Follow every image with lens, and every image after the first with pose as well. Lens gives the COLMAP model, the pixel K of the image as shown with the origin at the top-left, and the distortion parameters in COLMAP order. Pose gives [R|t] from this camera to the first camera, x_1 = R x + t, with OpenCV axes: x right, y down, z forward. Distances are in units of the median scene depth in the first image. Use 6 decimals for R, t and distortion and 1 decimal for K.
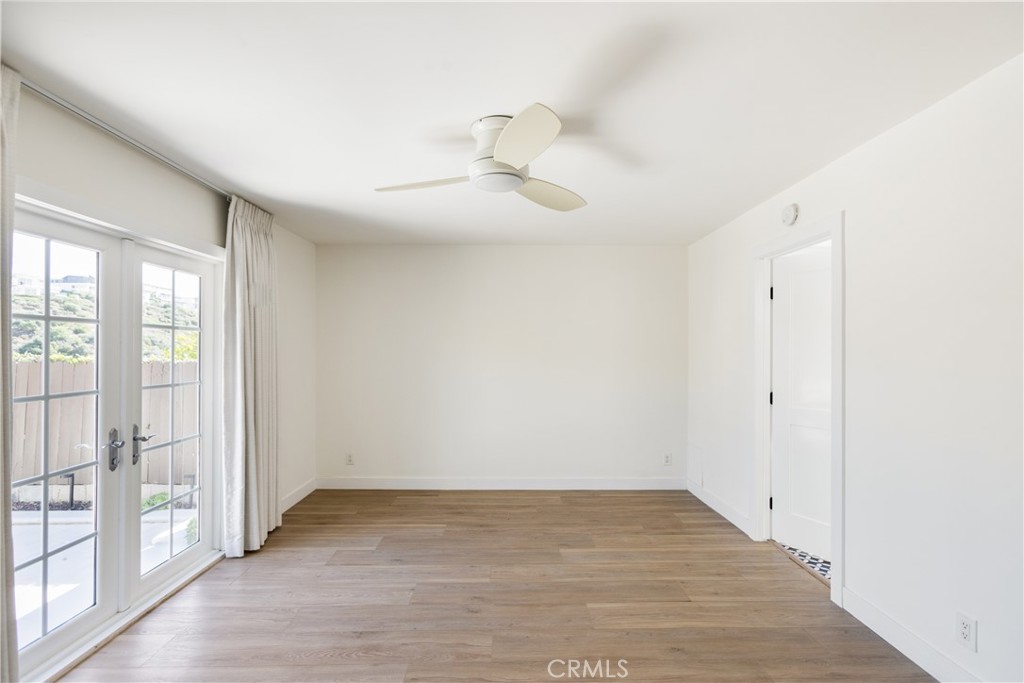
lens RADIAL K [[469.7, 0, 510.6], [0, 469.7, 344.3], [0, 0, 1]] dist [-0.008371, 0.007007]
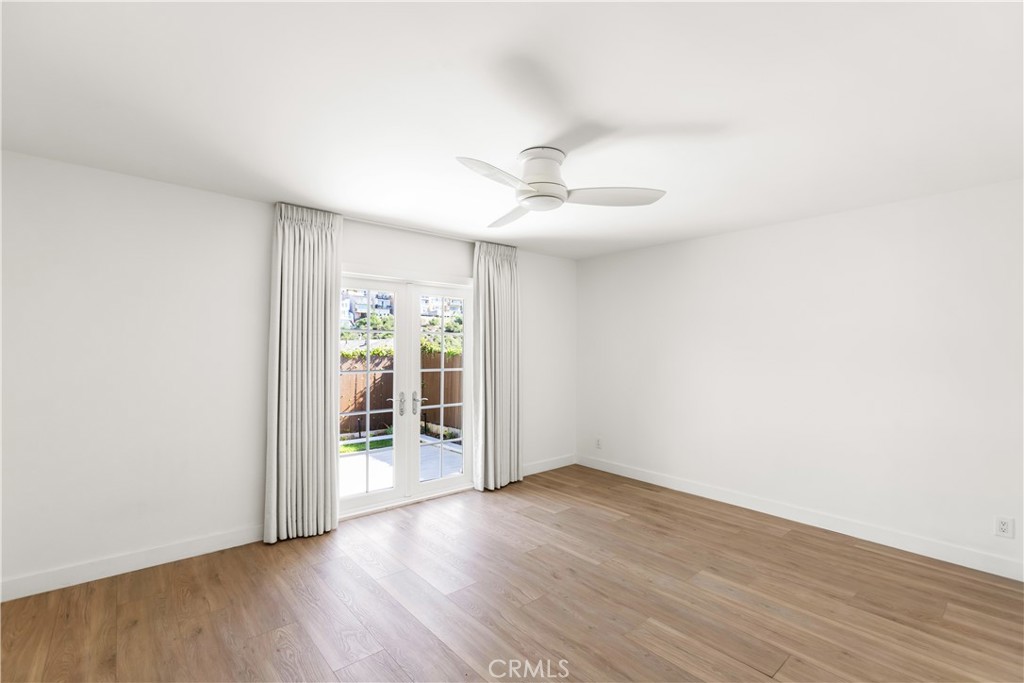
lens RADIAL K [[469.7, 0, 501.8], [0, 469.7, 340.4], [0, 0, 1]] dist [-0.008371, 0.007007]
pose [[0.618144, -0.012895, -0.785959, 0.546703], [0.008898, 0.999916, -0.009407, 0.003781], [0.786014, -0.001178, 0.618207, 0.141721]]
